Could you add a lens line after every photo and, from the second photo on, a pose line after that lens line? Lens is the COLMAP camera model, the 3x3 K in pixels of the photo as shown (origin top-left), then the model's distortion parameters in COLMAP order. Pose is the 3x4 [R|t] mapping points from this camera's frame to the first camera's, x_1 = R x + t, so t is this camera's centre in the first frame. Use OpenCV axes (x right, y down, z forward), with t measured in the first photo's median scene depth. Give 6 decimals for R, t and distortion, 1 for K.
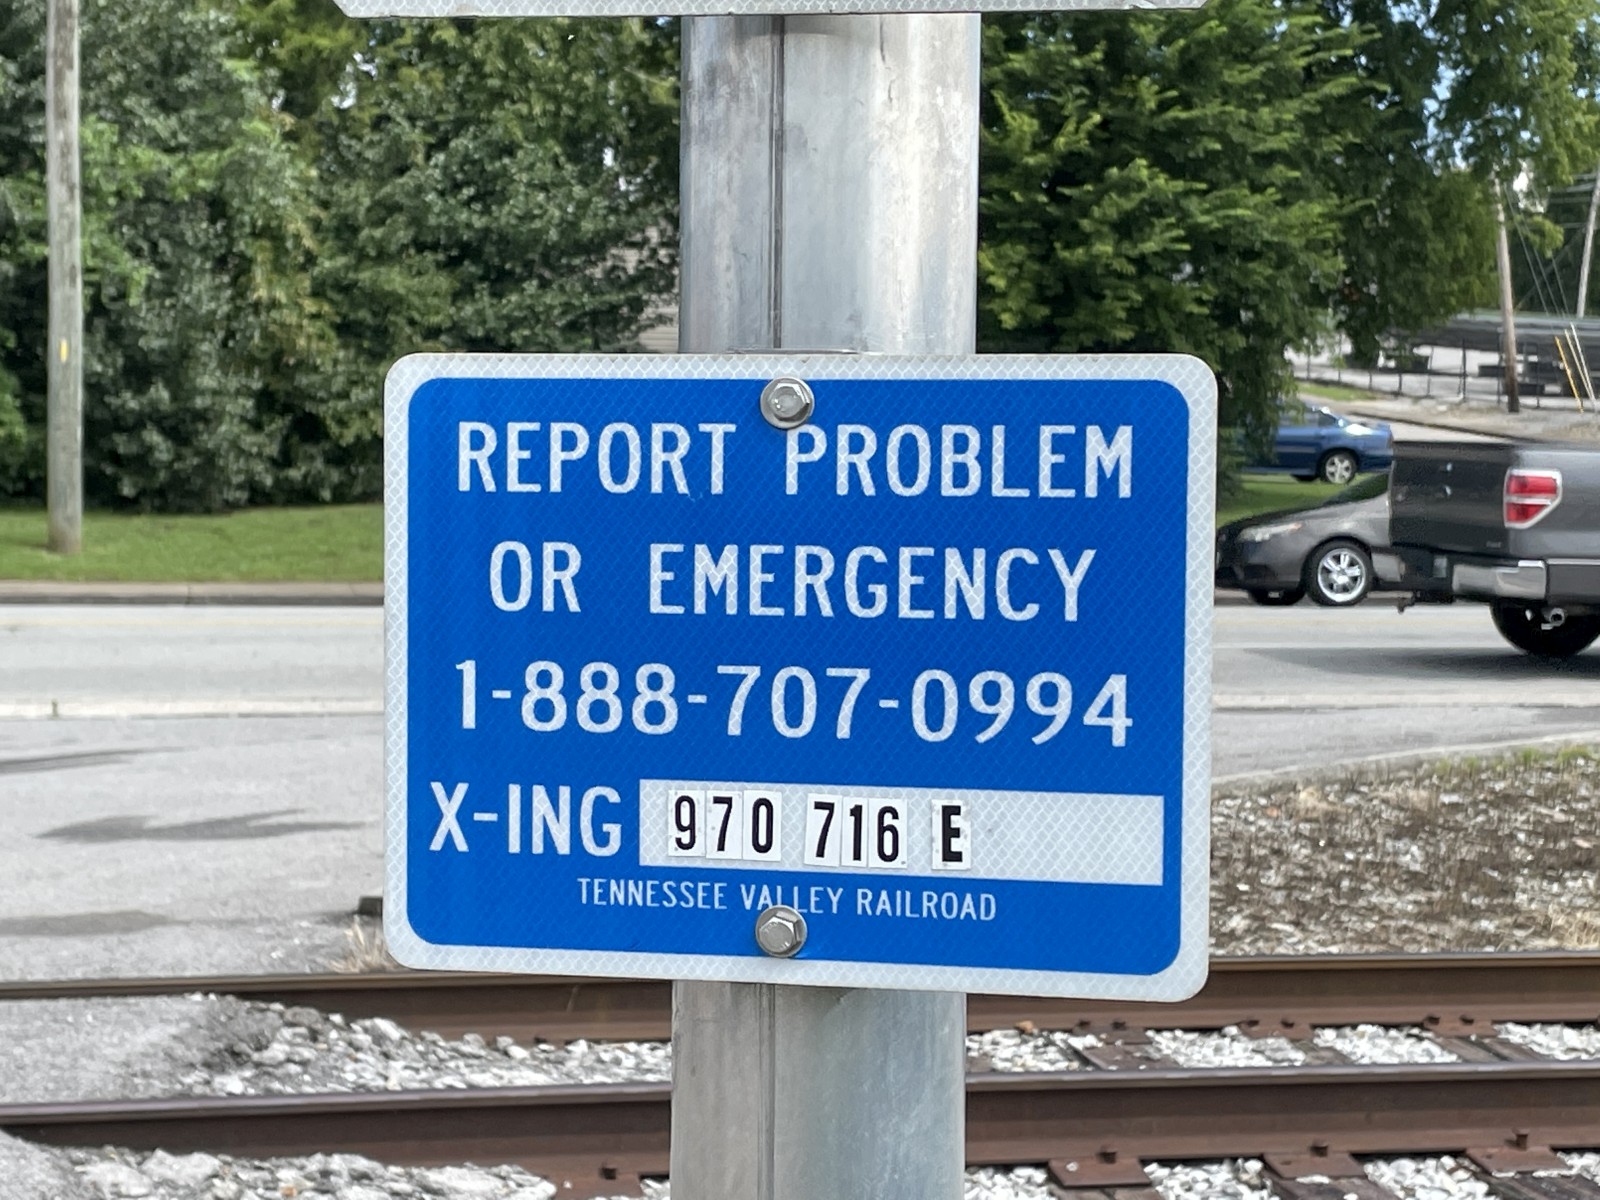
lens RADIAL K [[2904.4, 0, 776.8], [0, 2904.4, 602.5], [0, 0, 1]] dist [0.064636, 0.000298]
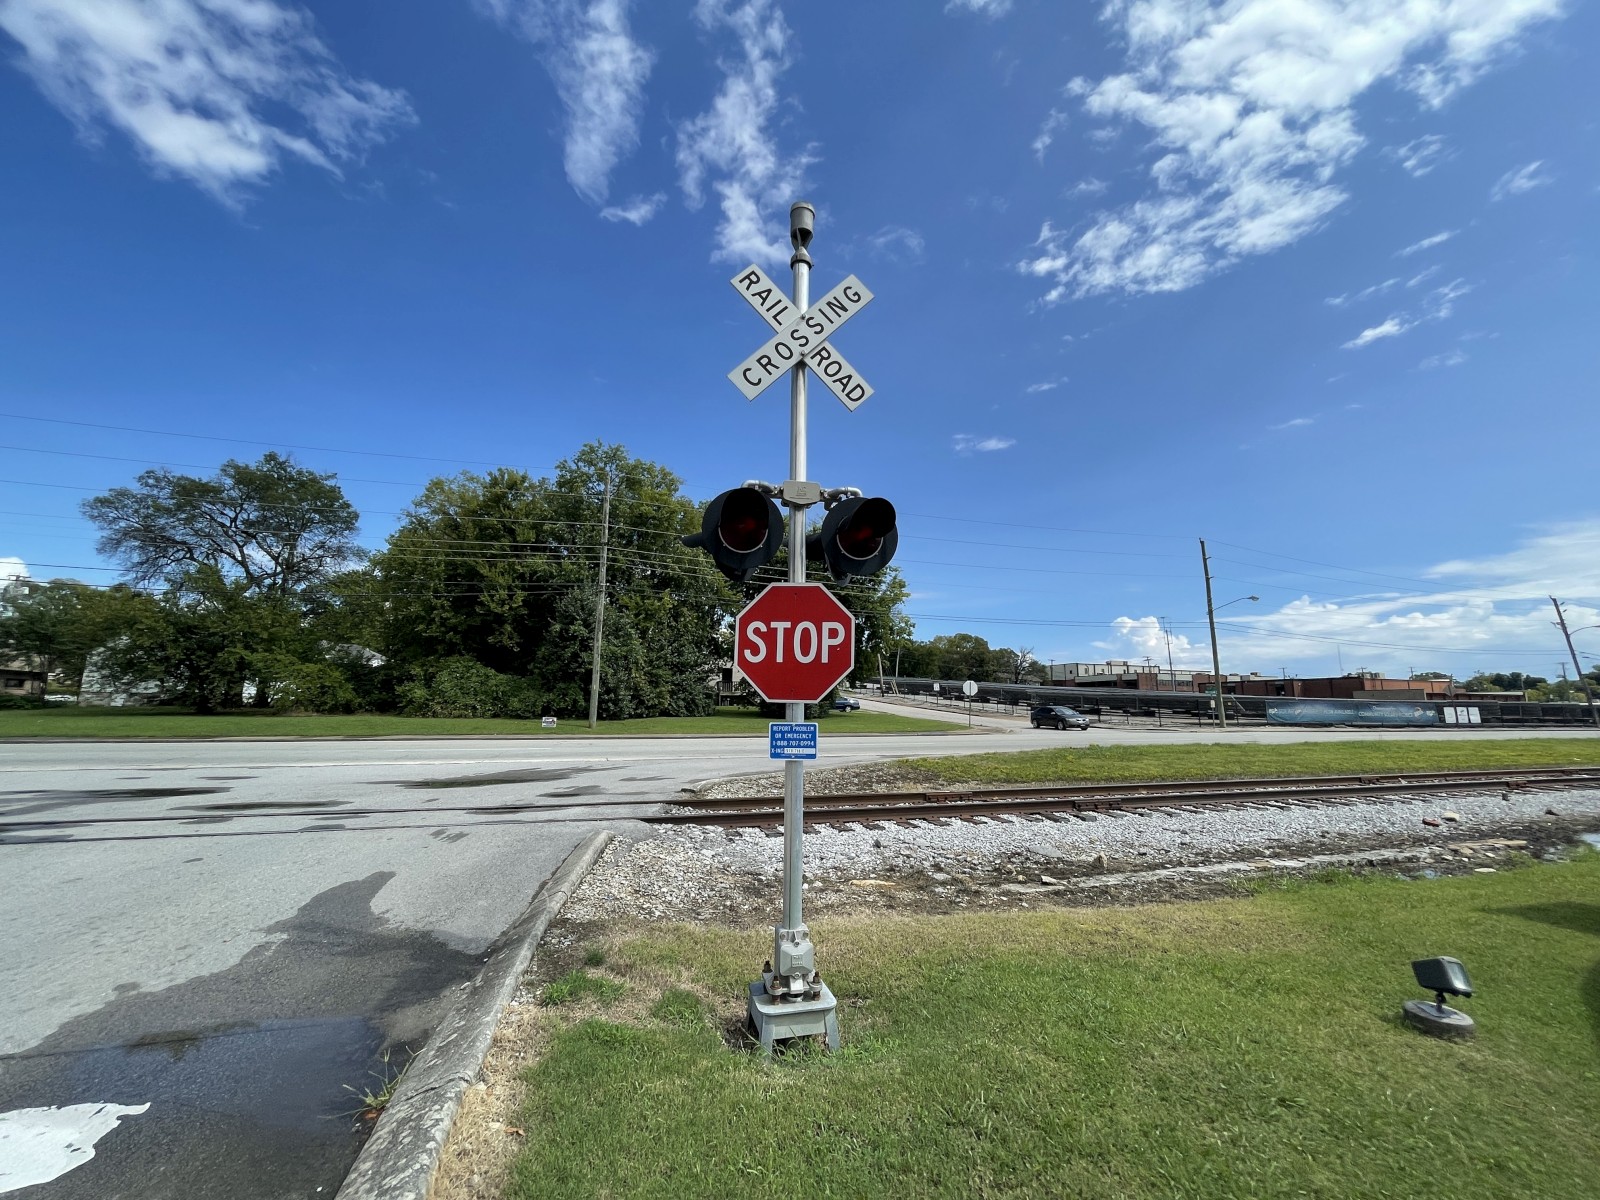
lens RADIAL K [[653.5, 0, 814.0], [0, 653.5, 595.6], [0, 0, 1]] dist [-0.000250, -0.003900]
pose [[0.991124, 0.019605, 0.131485, -0.021728], [0.008673, 0.977424, -0.211110, -0.000090], [-0.132655, 0.210377, 0.968578, -0.159155]]
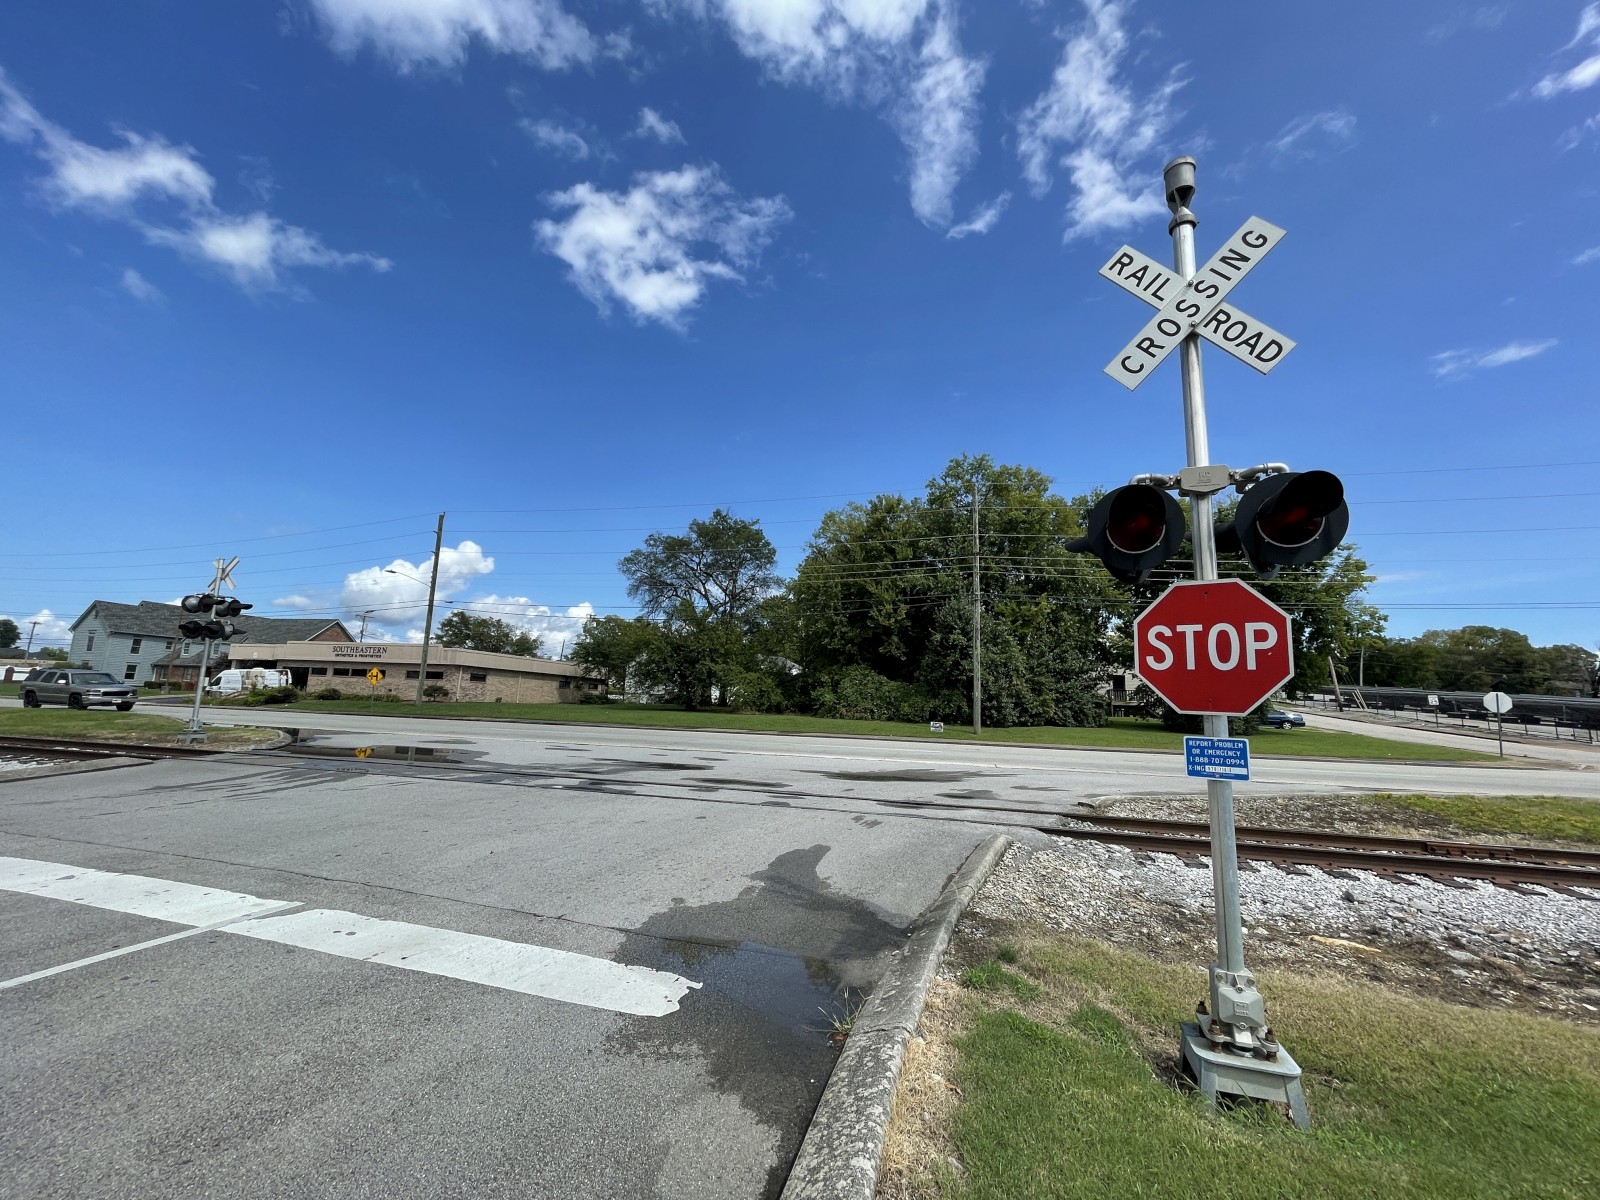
lens RADIAL K [[655.4, 0, 792.1], [0, 655.4, 594.9], [0, 0, 1]] dist [-0.009302, 0.000972]
pose [[0.897806, -0.050117, -0.437530, -0.024604], [-0.048203, 0.976351, -0.210748, 0.000778], [0.437745, 0.210301, 0.874158, -0.169905]]
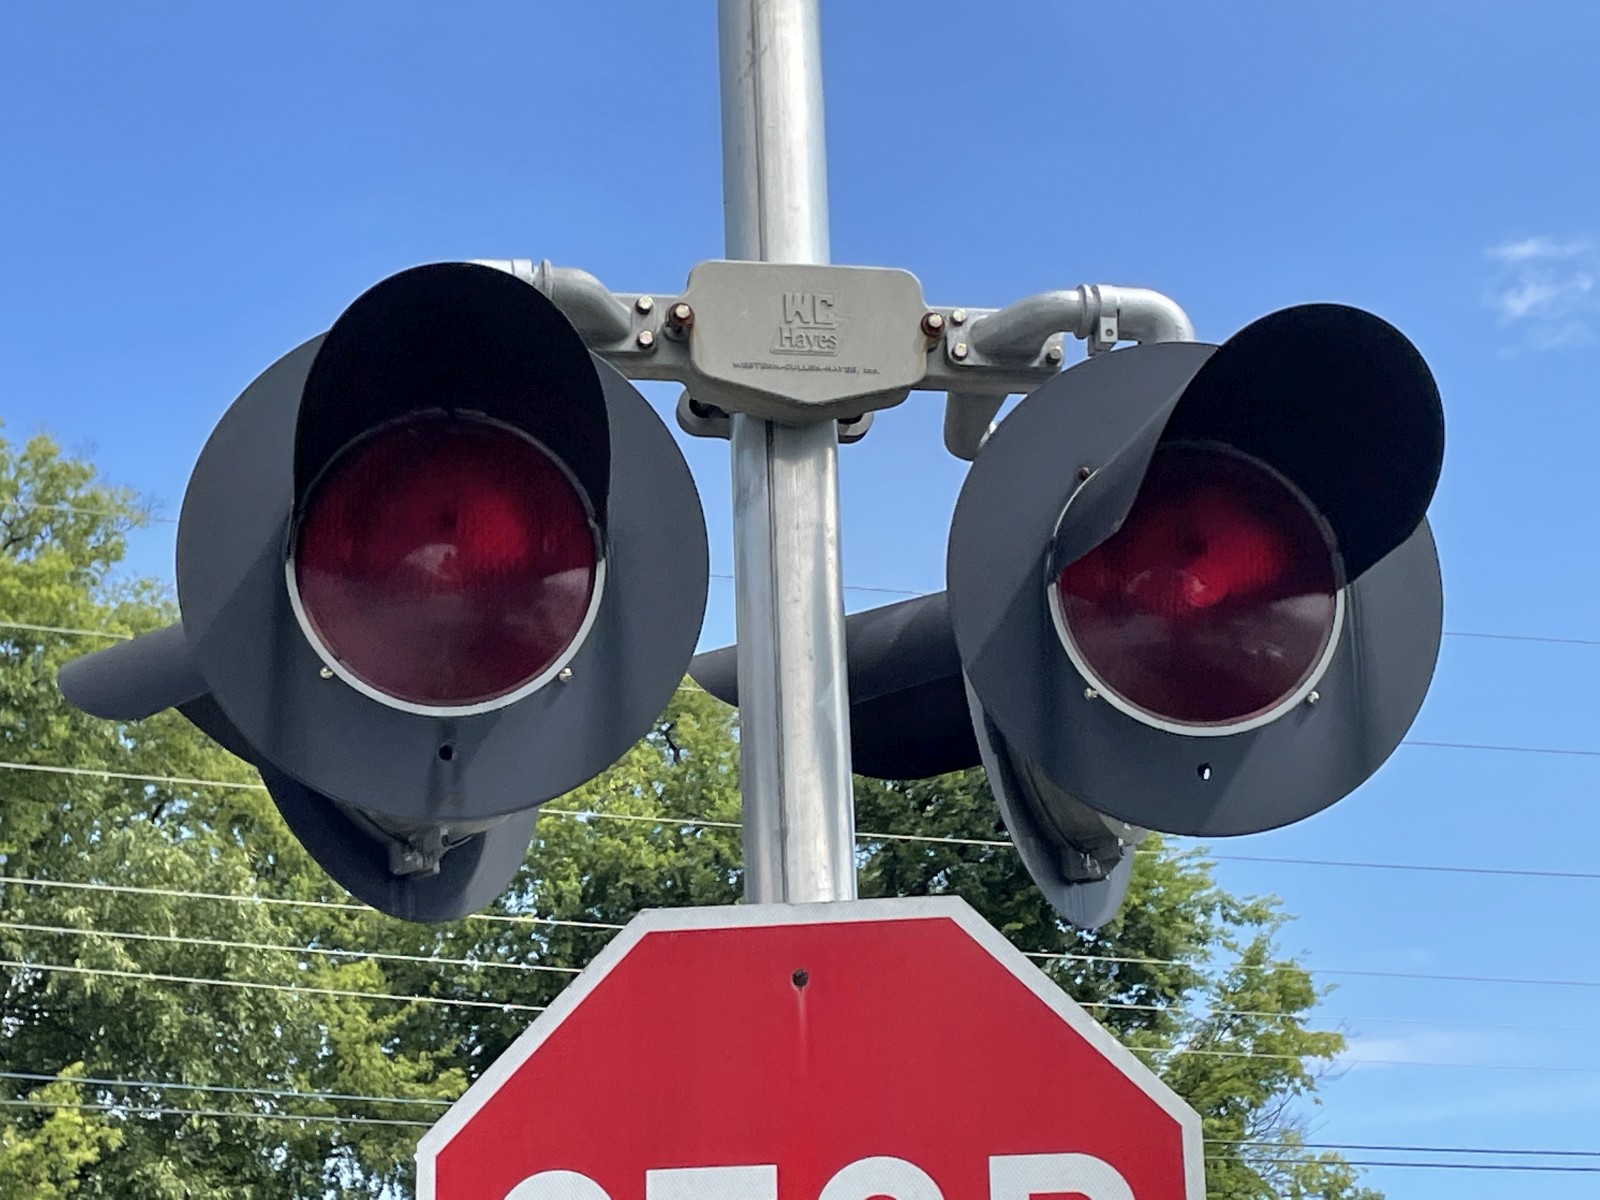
lens RADIAL K [[3212.6, 0, 800.0], [0, 3212.6, 600.0], [0, 0, 1]] dist [0.088706, 0.358846]
pose [[0.992099, -0.000627, 0.125459, -0.019511], [0.045293, 0.934338, -0.353499, -0.006468], [-0.116999, 0.356389, 0.926983, -0.105893]]
